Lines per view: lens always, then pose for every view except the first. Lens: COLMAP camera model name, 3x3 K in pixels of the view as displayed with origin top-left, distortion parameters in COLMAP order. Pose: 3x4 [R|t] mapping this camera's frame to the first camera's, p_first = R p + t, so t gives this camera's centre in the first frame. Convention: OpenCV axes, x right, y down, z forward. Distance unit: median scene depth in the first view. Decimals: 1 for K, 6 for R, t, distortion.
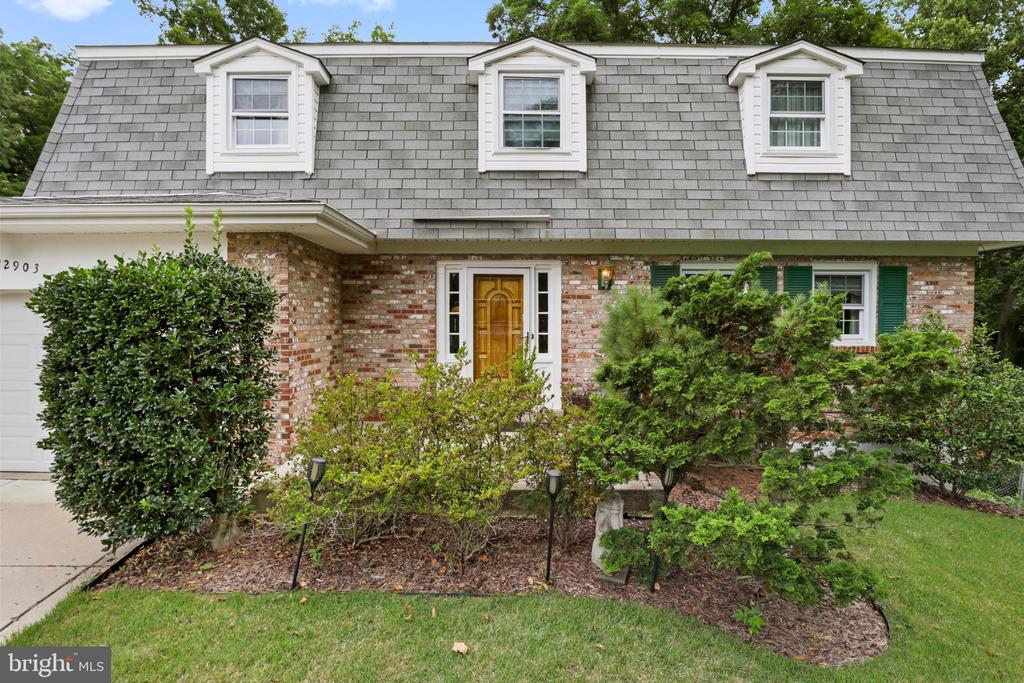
lens RADIAL K [[526.5, 0, 509.7], [0, 526.5, 334.9], [0, 0, 1]] dist [0.000958, 0.000042]
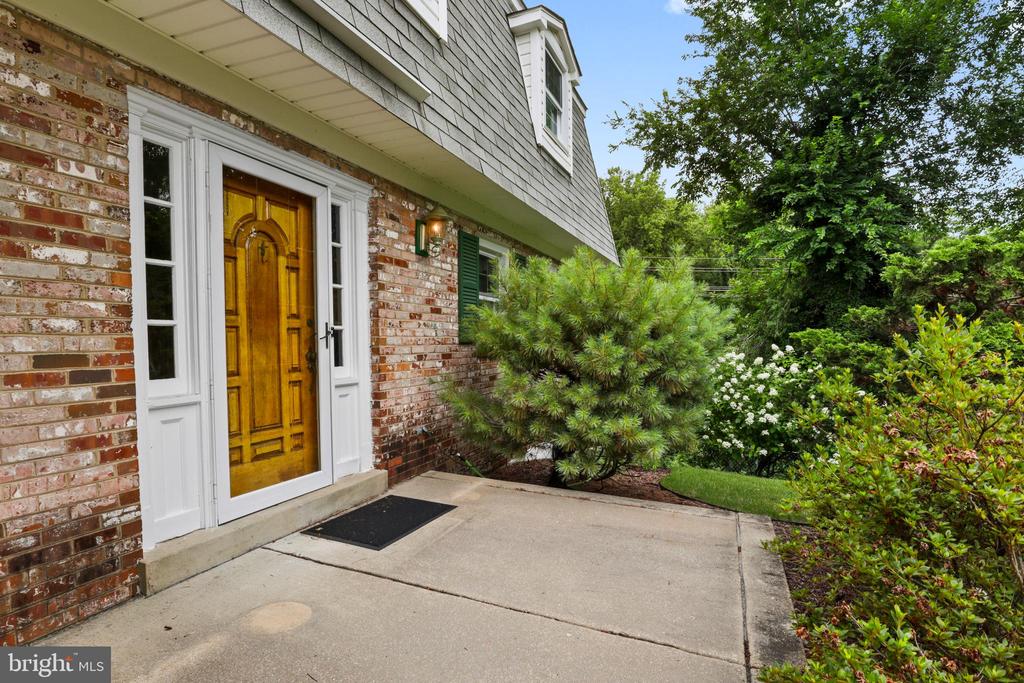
lens RADIAL K [[526.5, 0, 509.6], [0, 526.5, 348.5], [0, 0, 1]] dist [0.000958, 0.000042]
pose [[0.403596, -0.017077, 0.914778, -0.334017], [0.025773, 0.999641, 0.007290, 0.018728], [-0.914574, 0.020634, 0.403891, 0.667098]]
